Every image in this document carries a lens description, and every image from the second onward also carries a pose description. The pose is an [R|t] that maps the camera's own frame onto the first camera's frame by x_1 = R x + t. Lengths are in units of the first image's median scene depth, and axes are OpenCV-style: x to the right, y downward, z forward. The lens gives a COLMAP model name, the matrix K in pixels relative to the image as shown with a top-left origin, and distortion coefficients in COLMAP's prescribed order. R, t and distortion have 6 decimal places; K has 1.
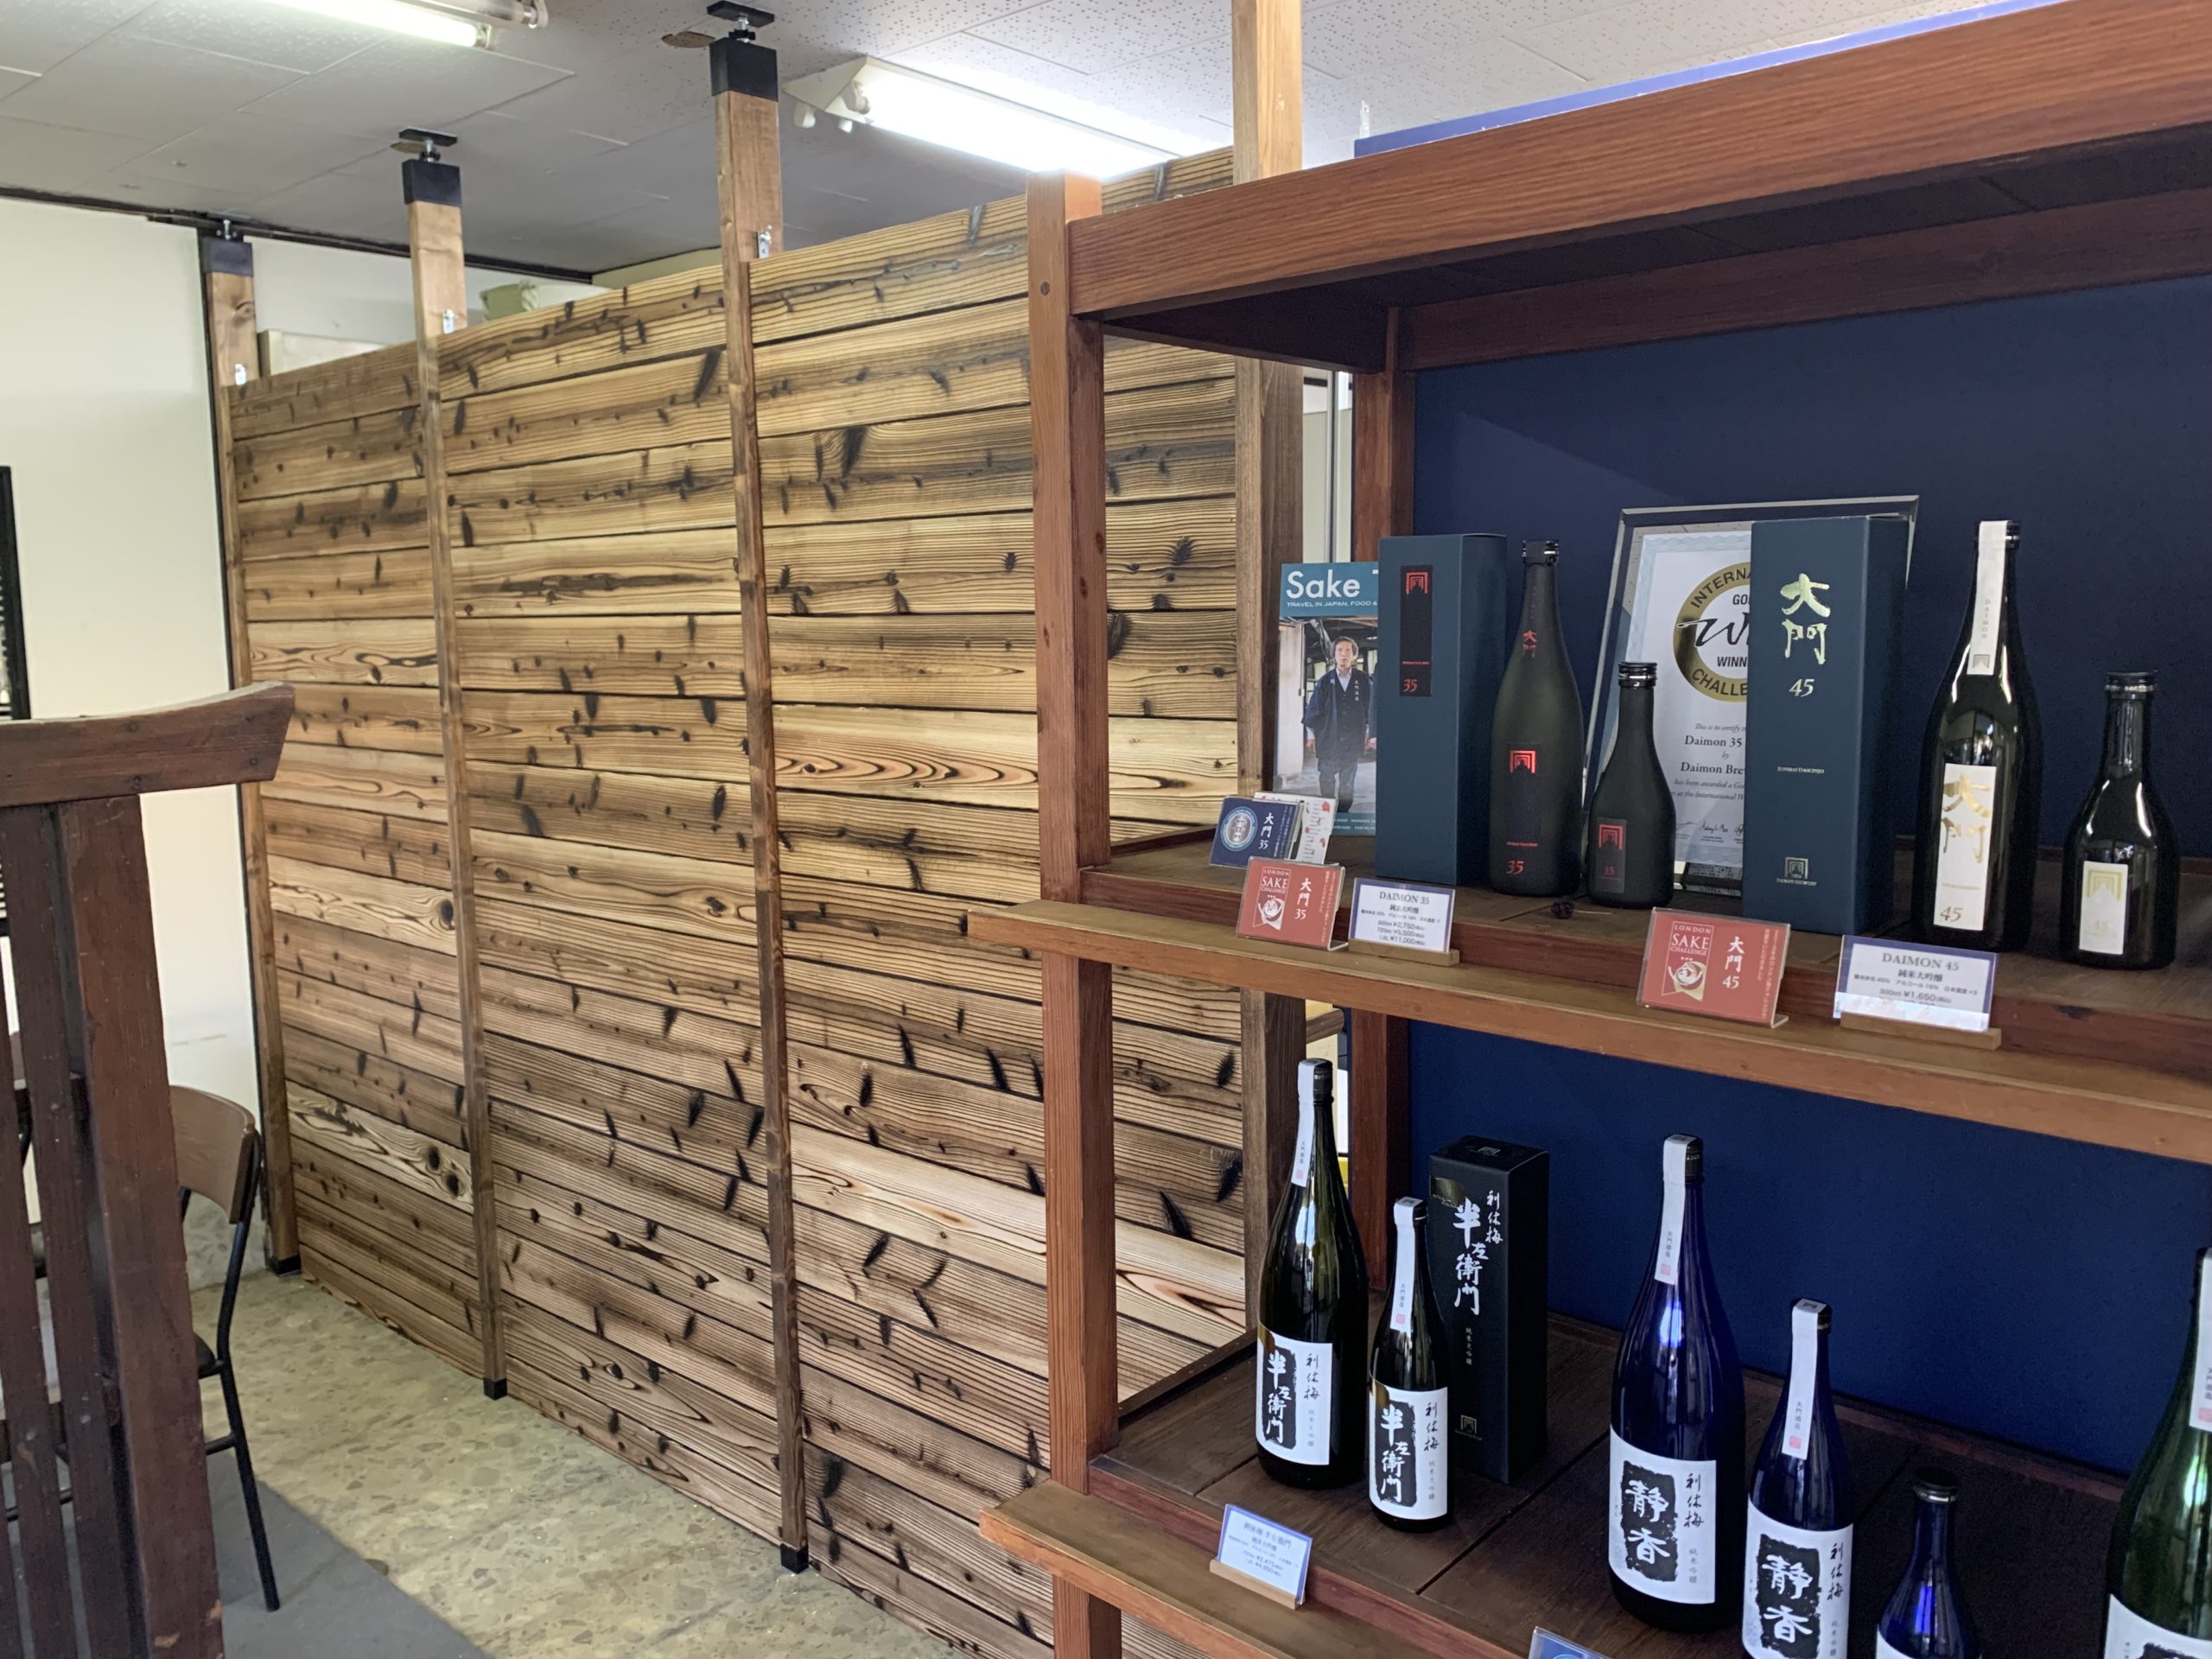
lens RADIAL K [[1654.2, 0, 1101.4], [0, 1654.2, 804.2], [0, 0, 1]] dist [0.115526, -0.174659]
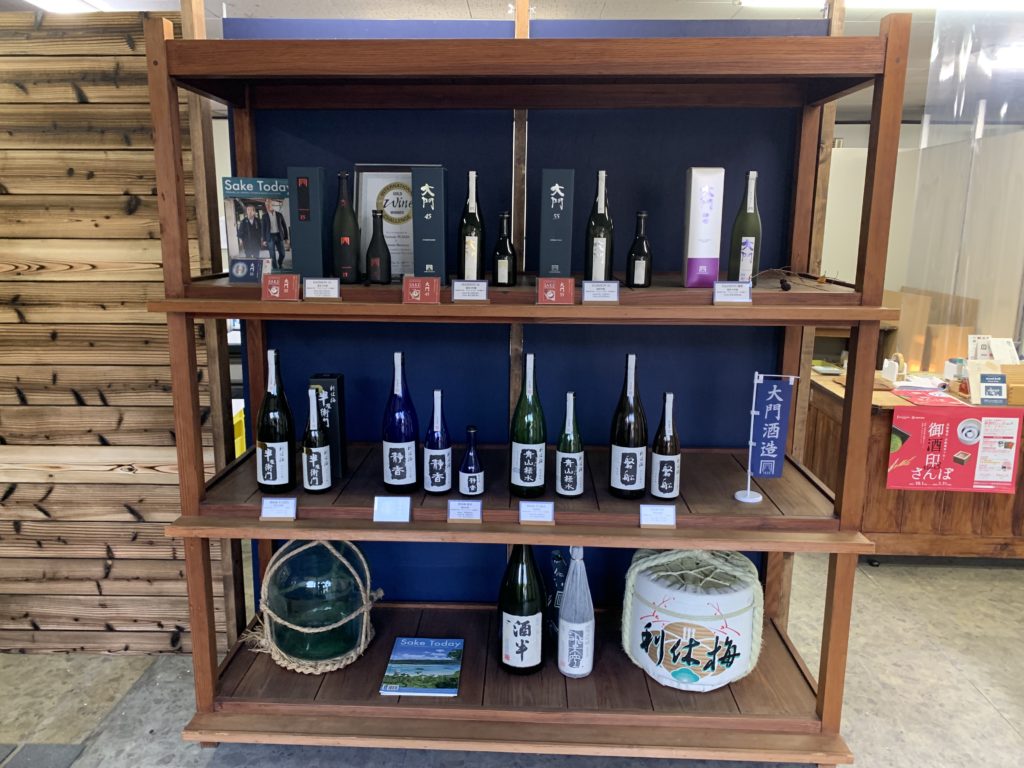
lens RADIAL K [[771.4, 0, 512.0], [0, 771.4, 384.0], [0, 0, 1]] dist [-0.013286, 0.003540]
pose [[0.761690, -0.110475, 0.638455, -0.368983], [0.058451, 0.993055, 0.102100, 0.088791], [-0.645300, -0.040450, 0.762857, -0.265348]]
